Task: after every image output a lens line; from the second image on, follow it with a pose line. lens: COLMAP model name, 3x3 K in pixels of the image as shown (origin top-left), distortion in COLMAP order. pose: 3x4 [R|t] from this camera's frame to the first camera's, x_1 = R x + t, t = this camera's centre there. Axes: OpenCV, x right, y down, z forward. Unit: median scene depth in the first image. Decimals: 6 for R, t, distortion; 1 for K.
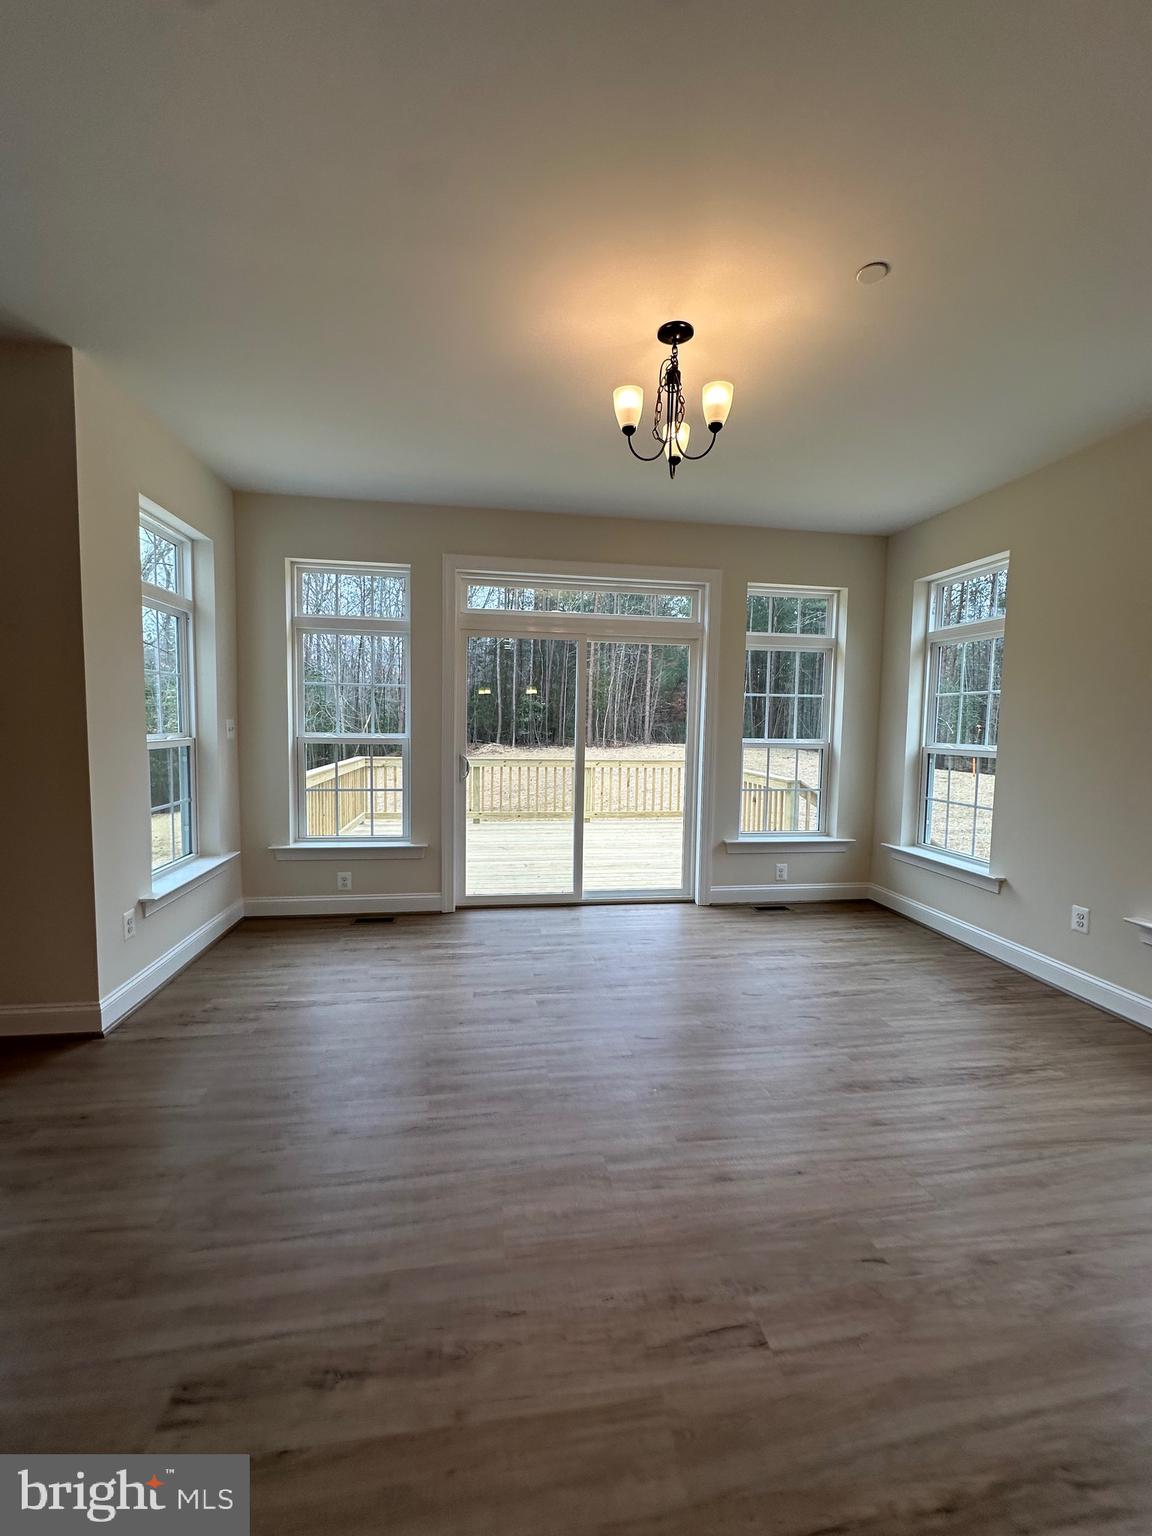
lens RADIAL K [[611.6, 0, 573.7], [0, 611.6, 771.7], [0, 0, 1]] dist [-0.004475, 0.000389]
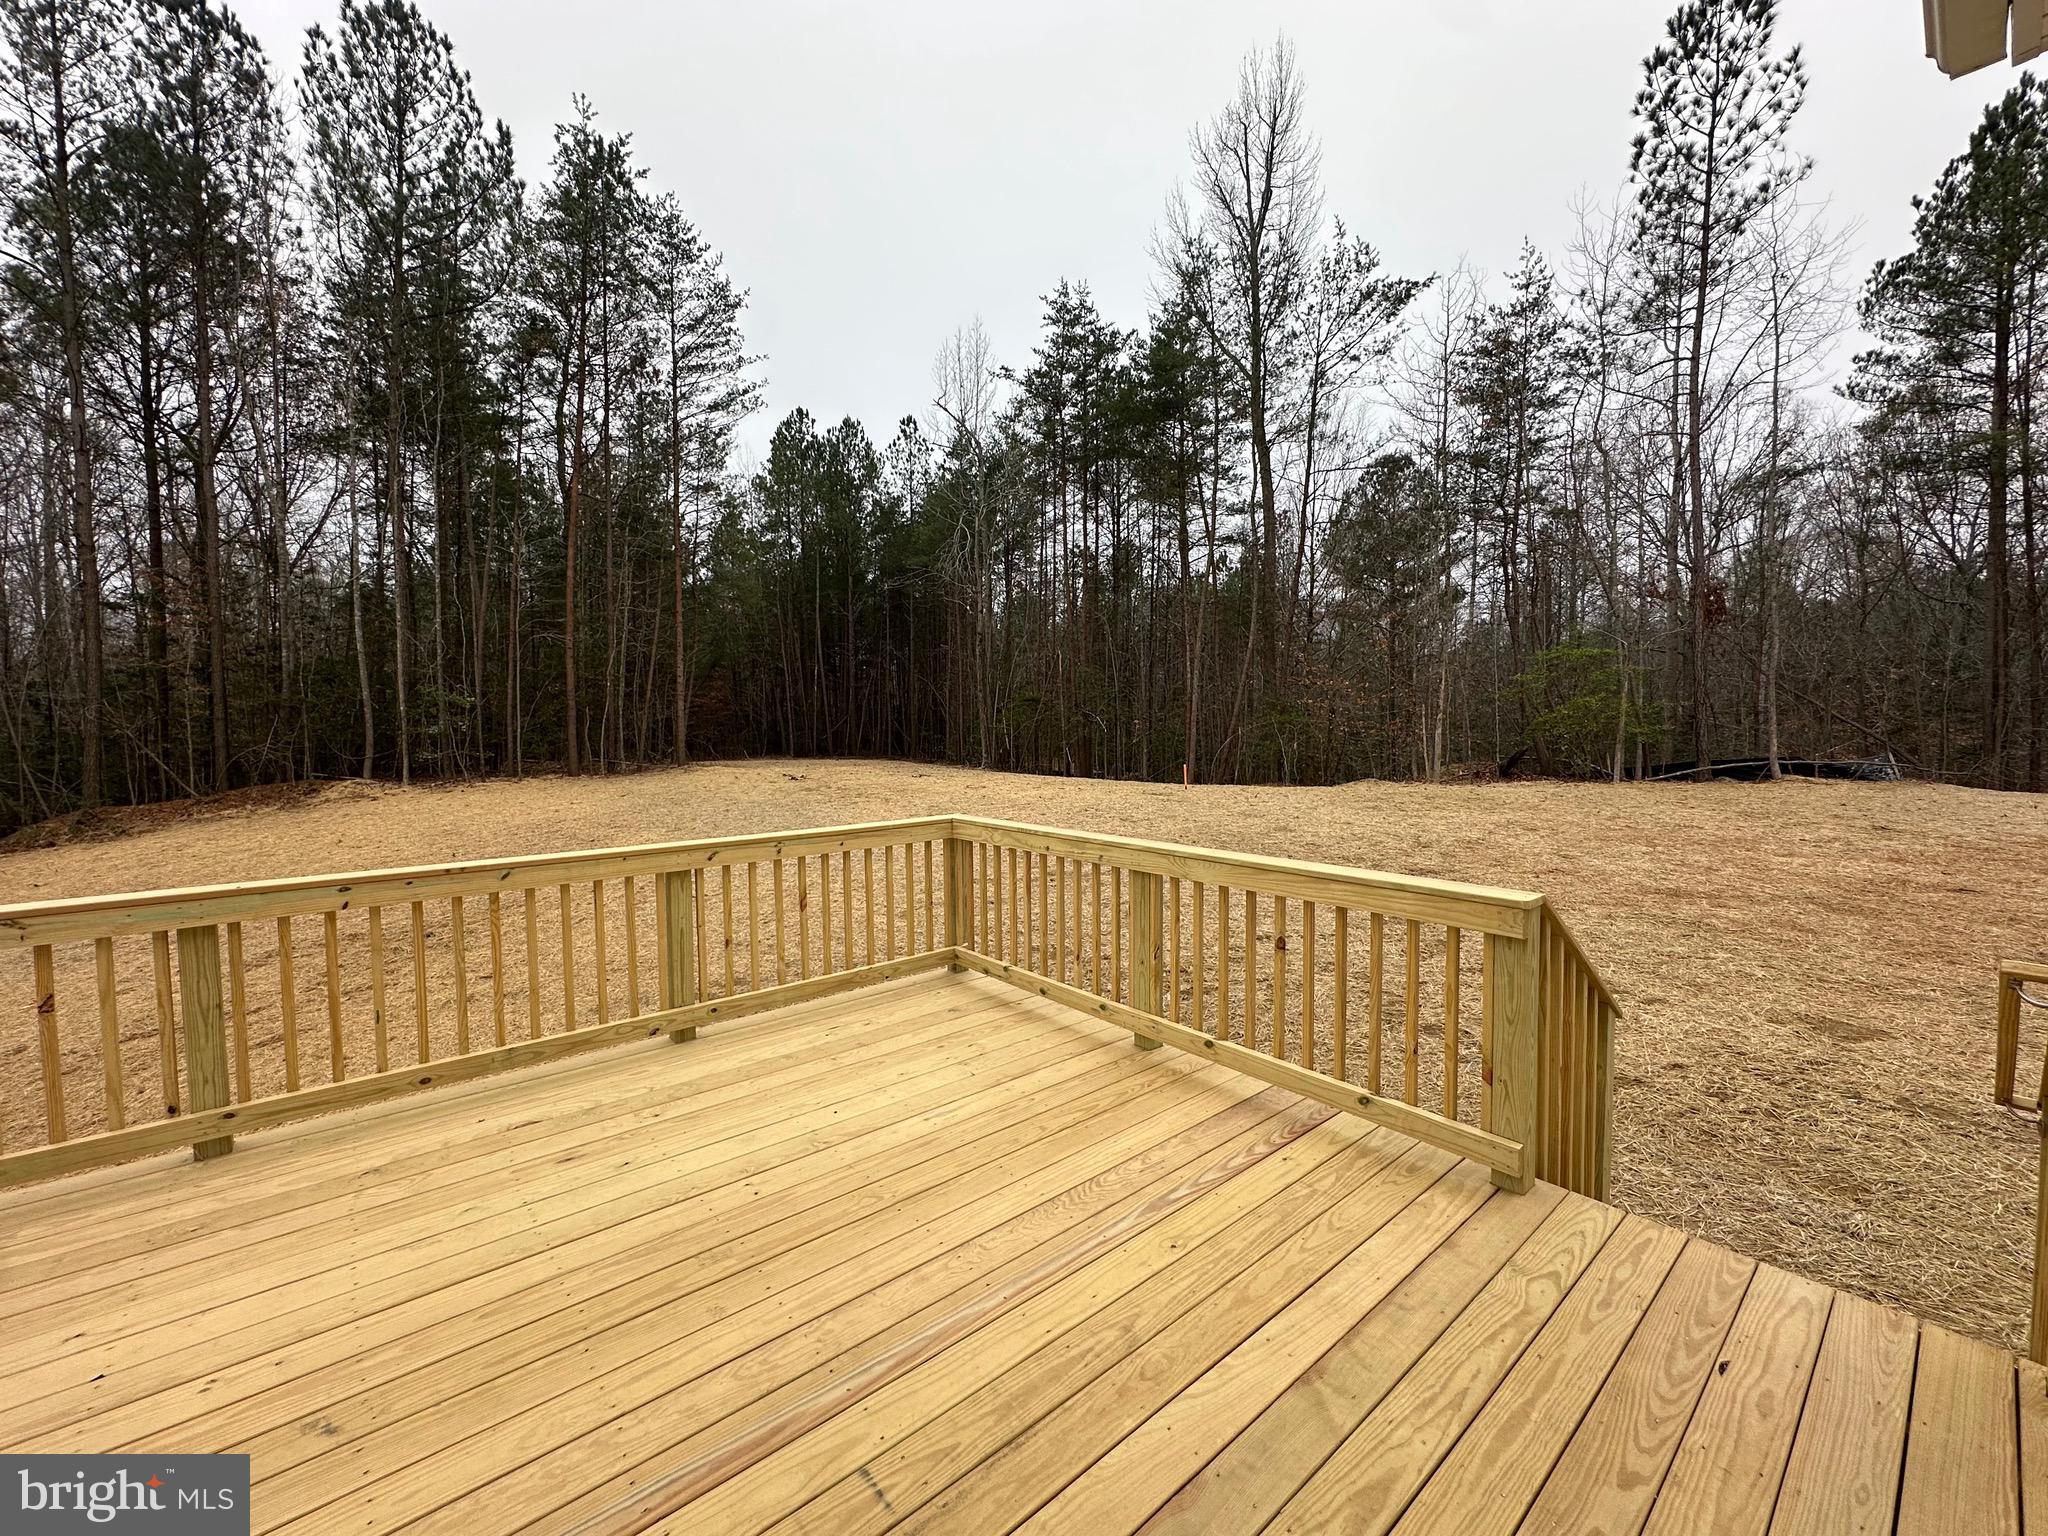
lens RADIAL K [[815.5, 0, 1034.9], [0, 815.5, 766.2], [0, 0, 1]] dist [-0.004475, 0.000389]
pose [[0.846924, -0.050845, 0.529277, -0.011213], [0.067498, 0.997645, -0.012167, -0.011349], [-0.527412, 0.046030, 0.848362, 0.138315]]
